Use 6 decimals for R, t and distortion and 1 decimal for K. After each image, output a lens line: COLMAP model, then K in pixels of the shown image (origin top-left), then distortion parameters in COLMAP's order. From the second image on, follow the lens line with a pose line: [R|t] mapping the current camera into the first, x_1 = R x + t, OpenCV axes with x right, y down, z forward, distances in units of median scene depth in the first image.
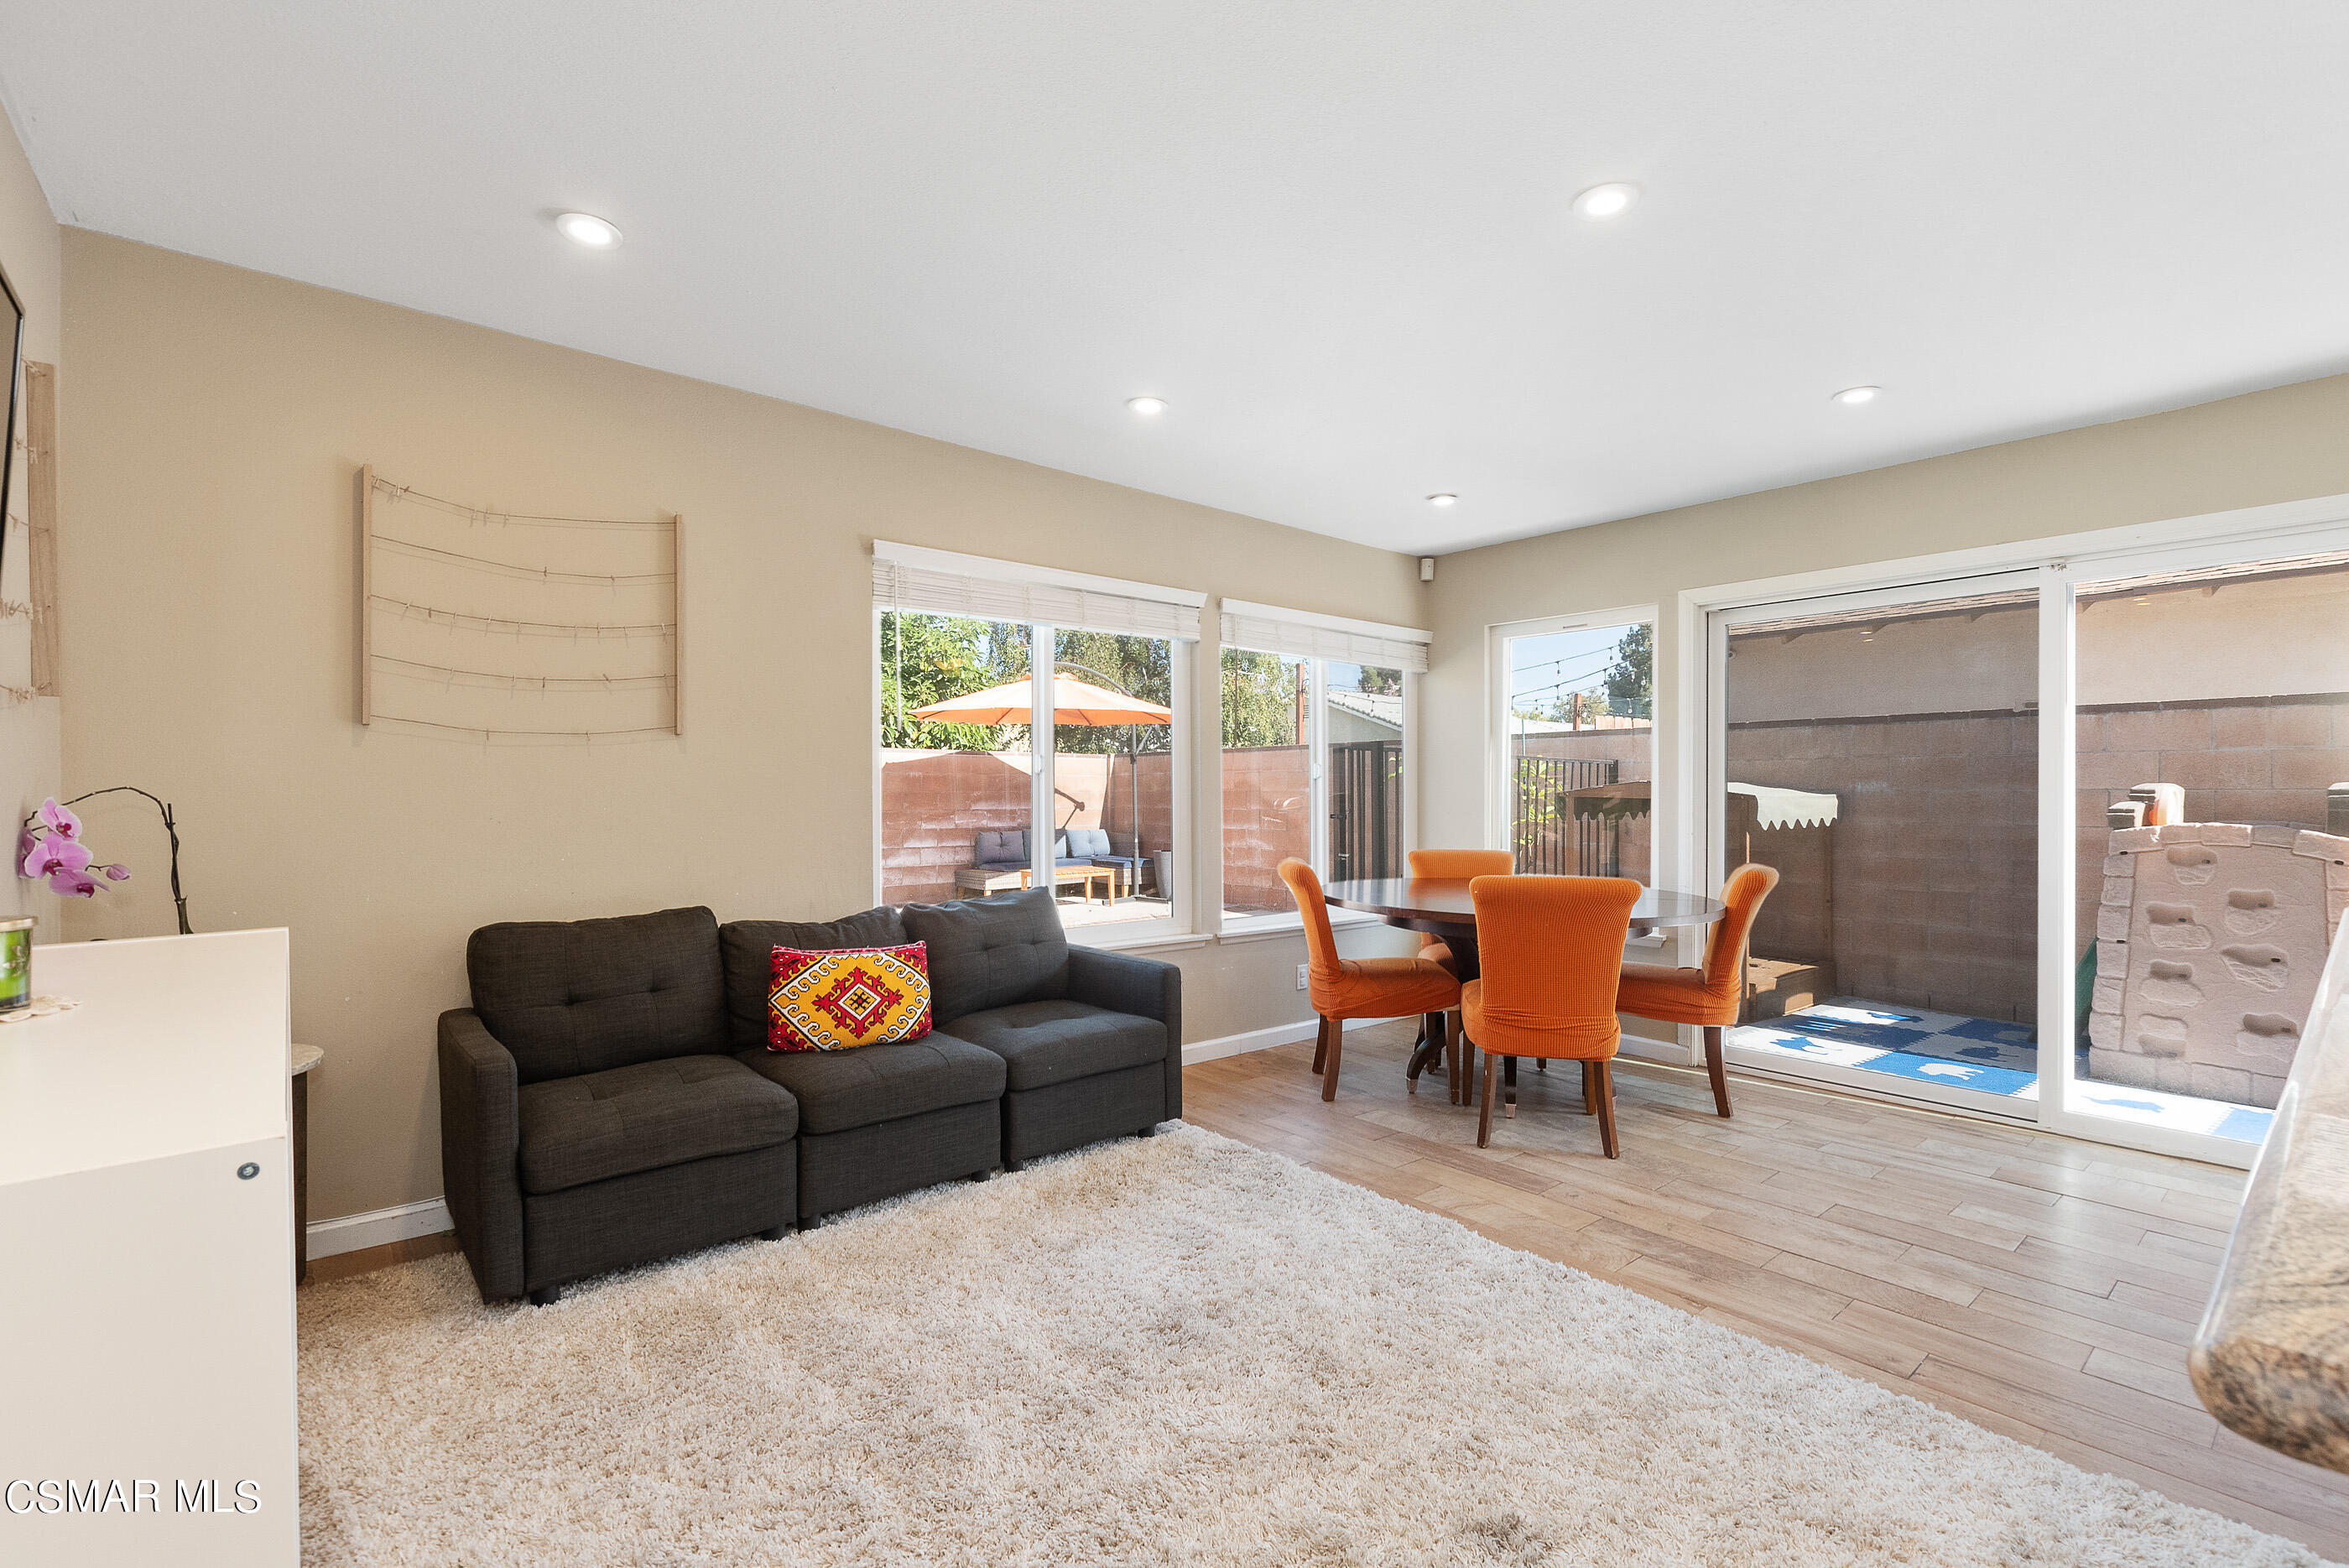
lens RADIAL K [[1024.8, 0, 1230.0], [0, 1024.8, 806.9], [0, 0, 1]] dist [0.001039, -0.001281]
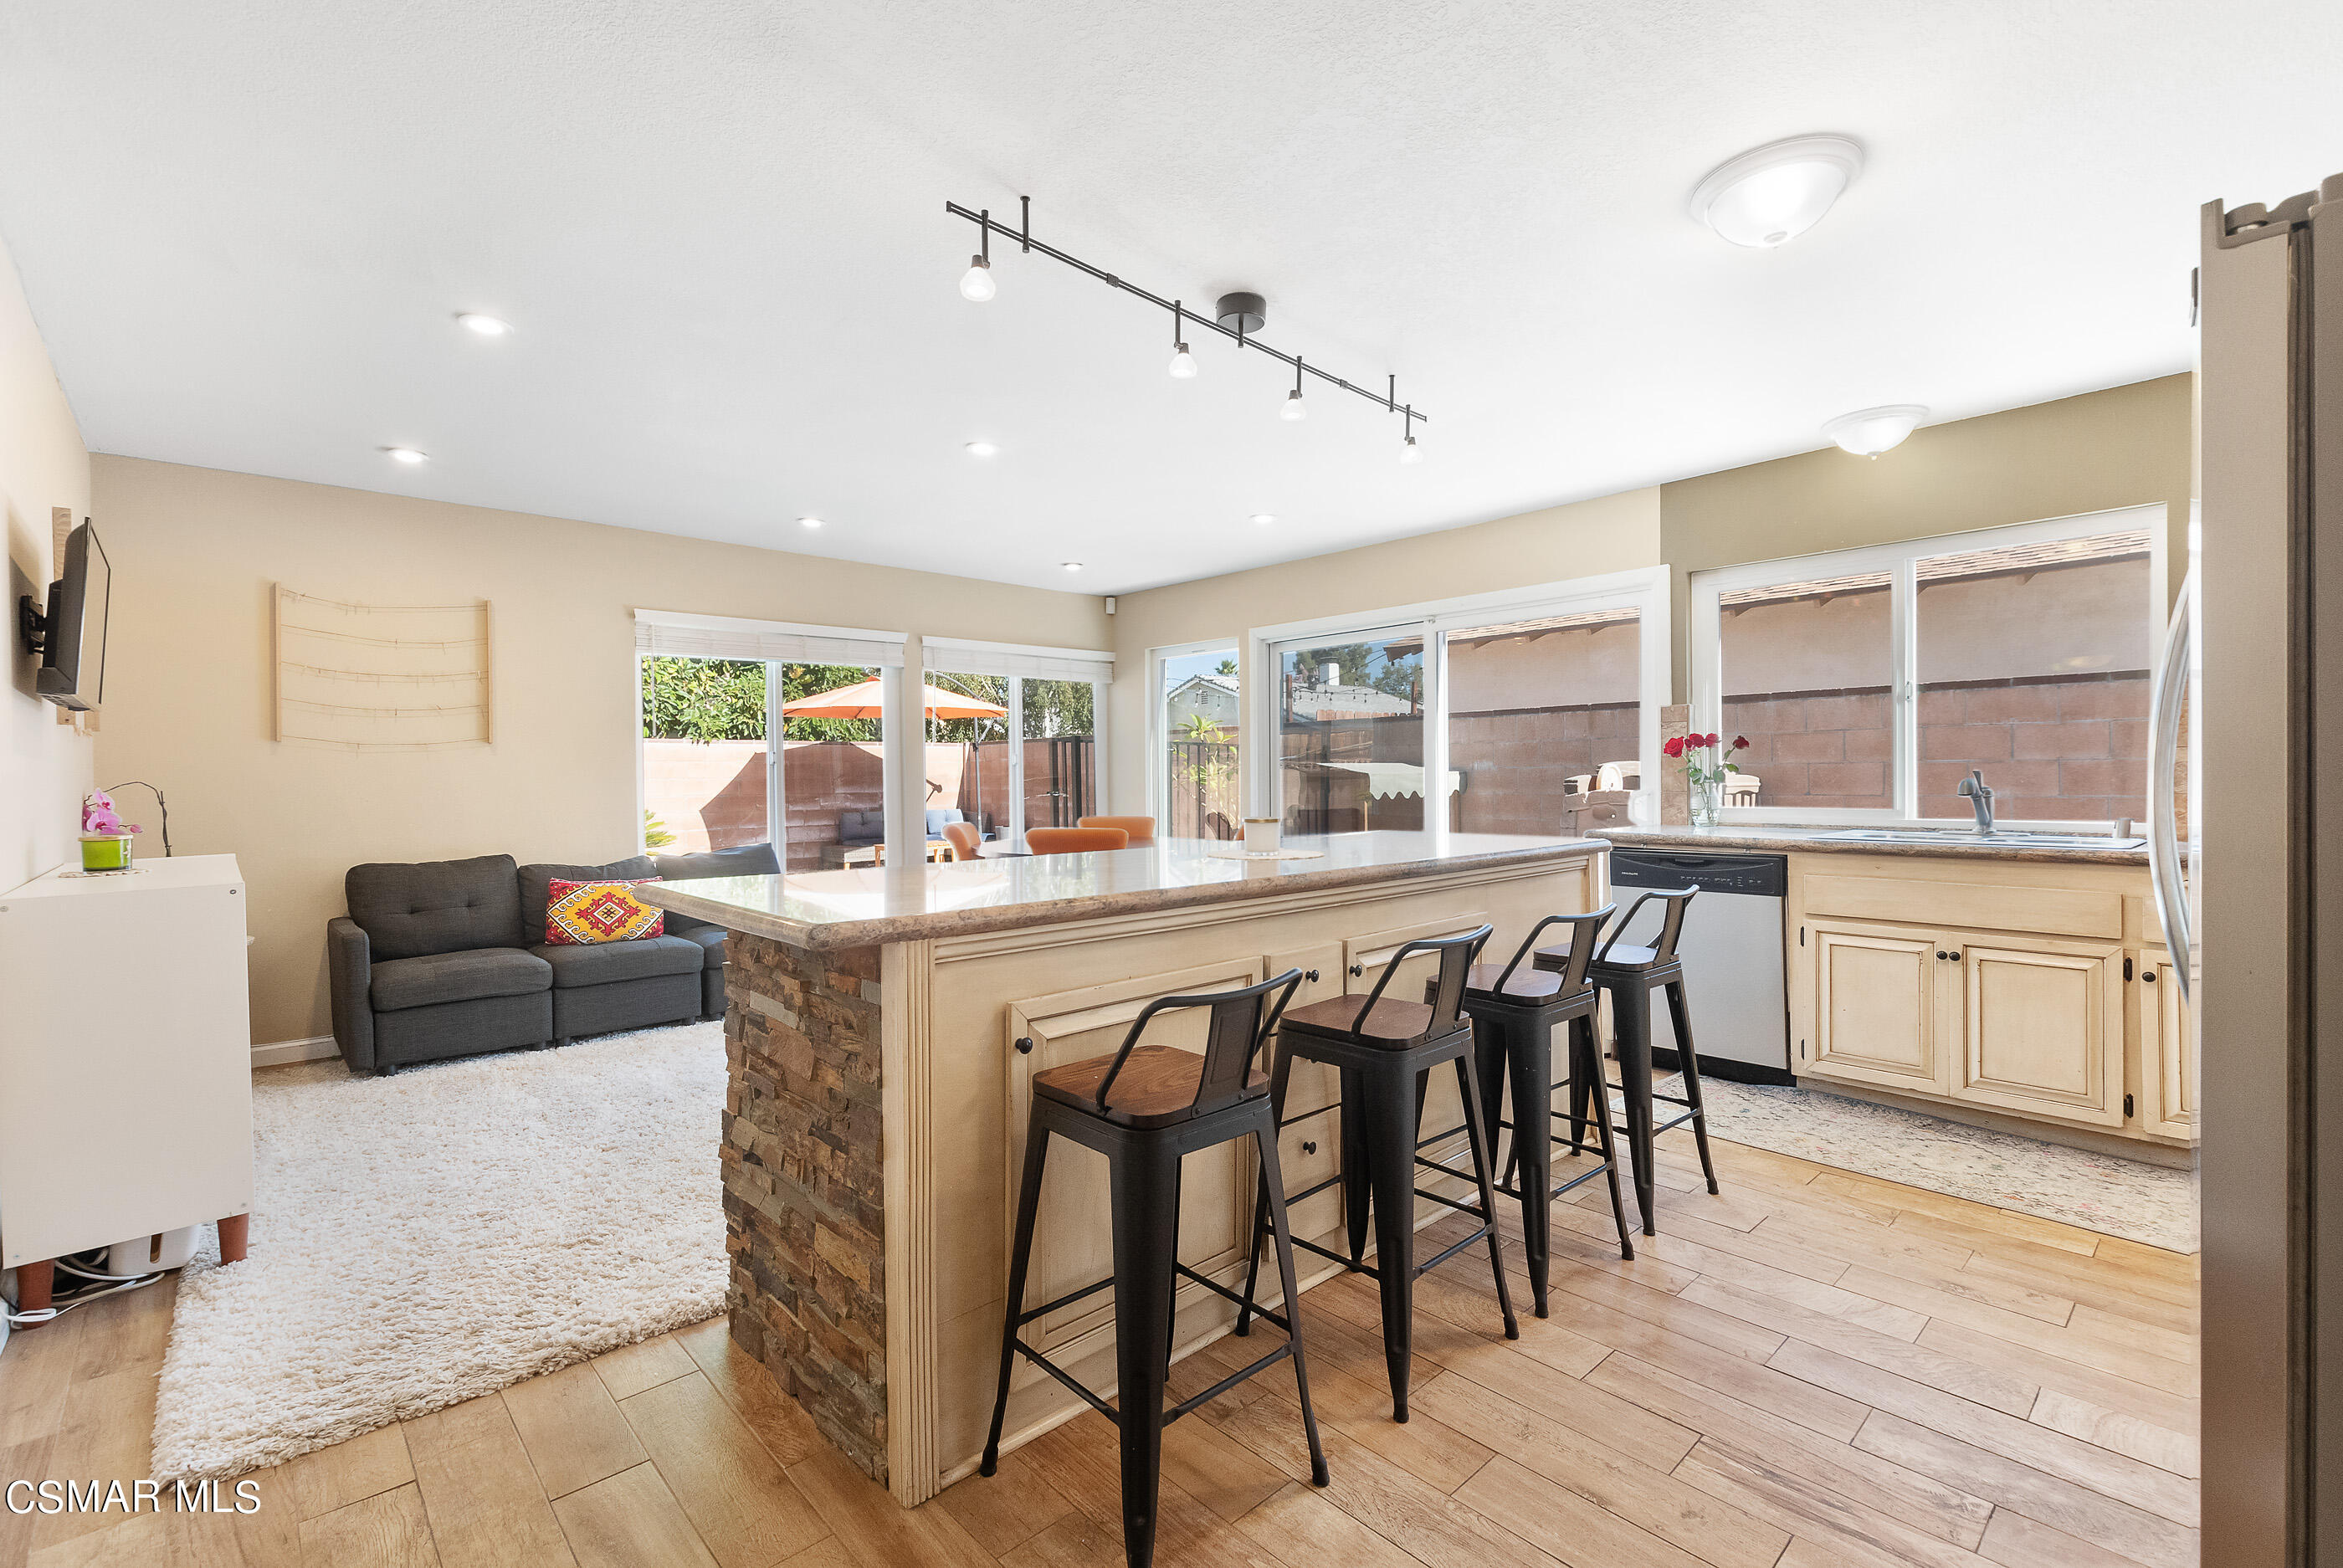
lens RADIAL K [[1015.0, 0, 1215.3], [0, 1015.0, 788.5], [0, 0, 1]] dist [0.004671, -0.001705]
pose [[0.999294, -0.012908, 0.035275, 0.507875], [0.012907, 0.999917, 0.000258, 0.011009], [-0.035275, 0.000197, 0.999378, -0.579010]]
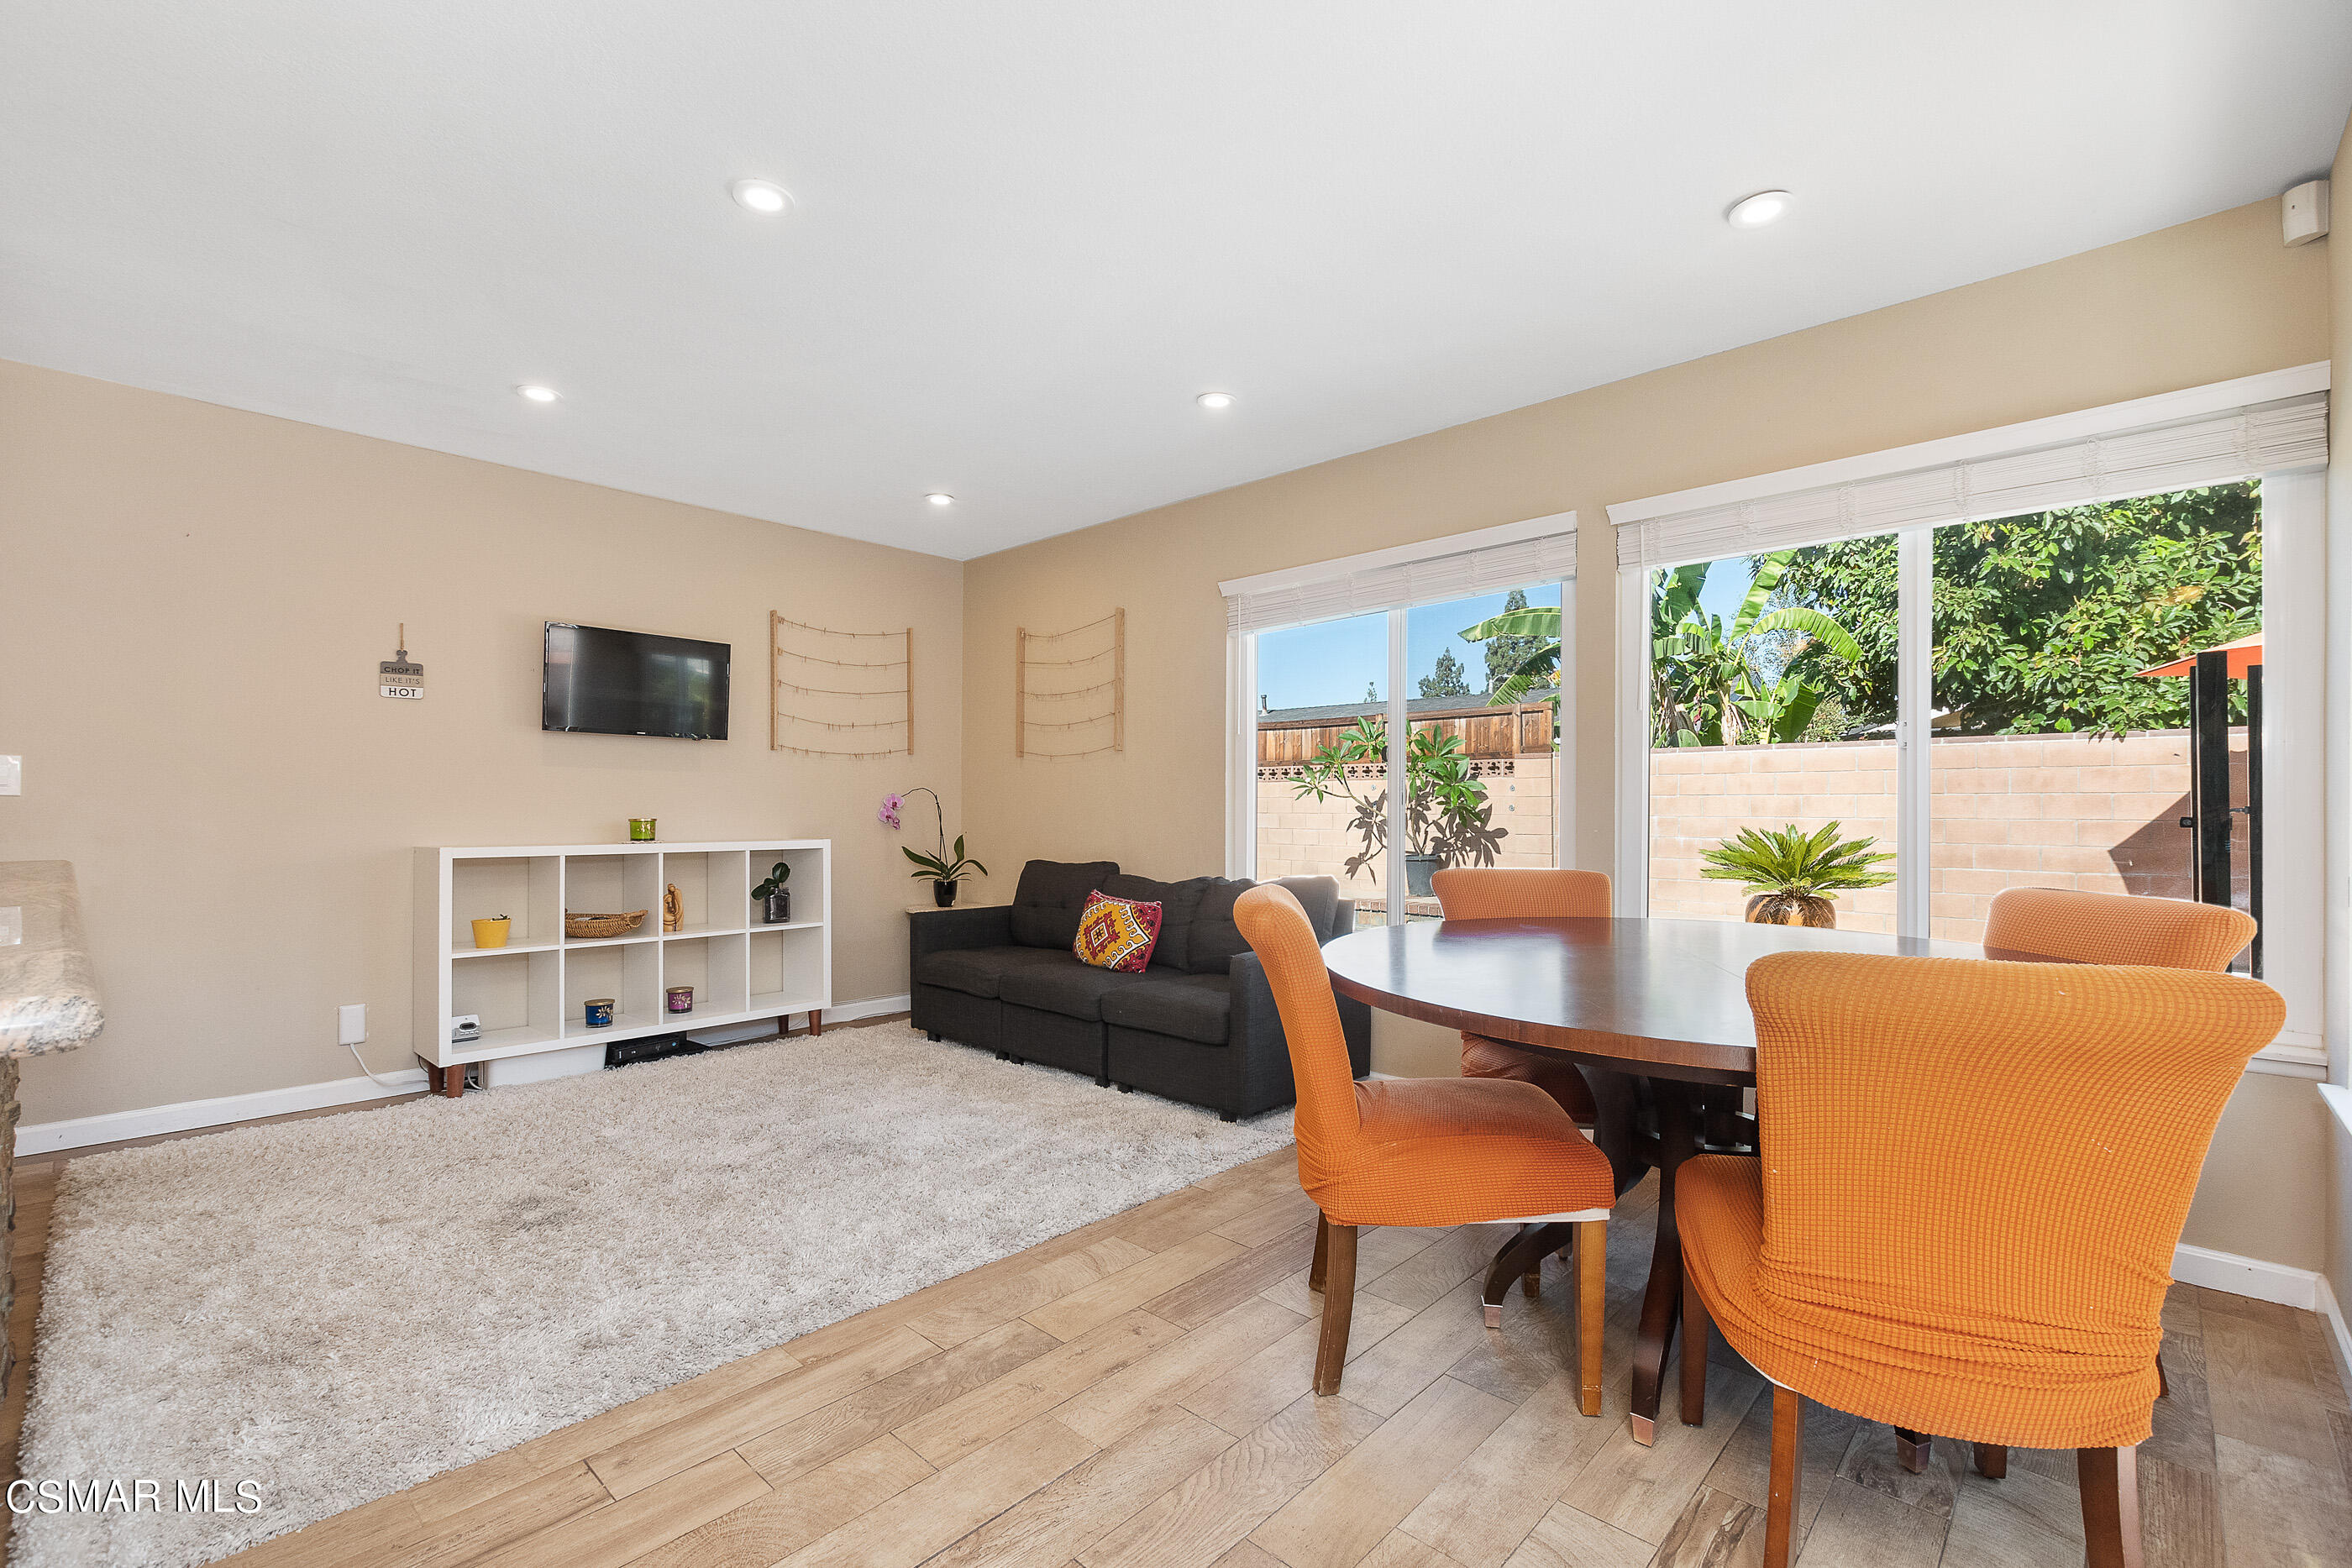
lens RADIAL K [[1026.0, 0, 1124.0], [0, 1026.0, 801.9], [0, 0, 1]] dist [0.001039, -0.001281]
pose [[0.069694, -0.010865, -0.997509, 1.027573], [-0.014113, 0.999830, -0.011877, 0.025343], [0.997469, 0.014906, 0.069528, 0.926997]]
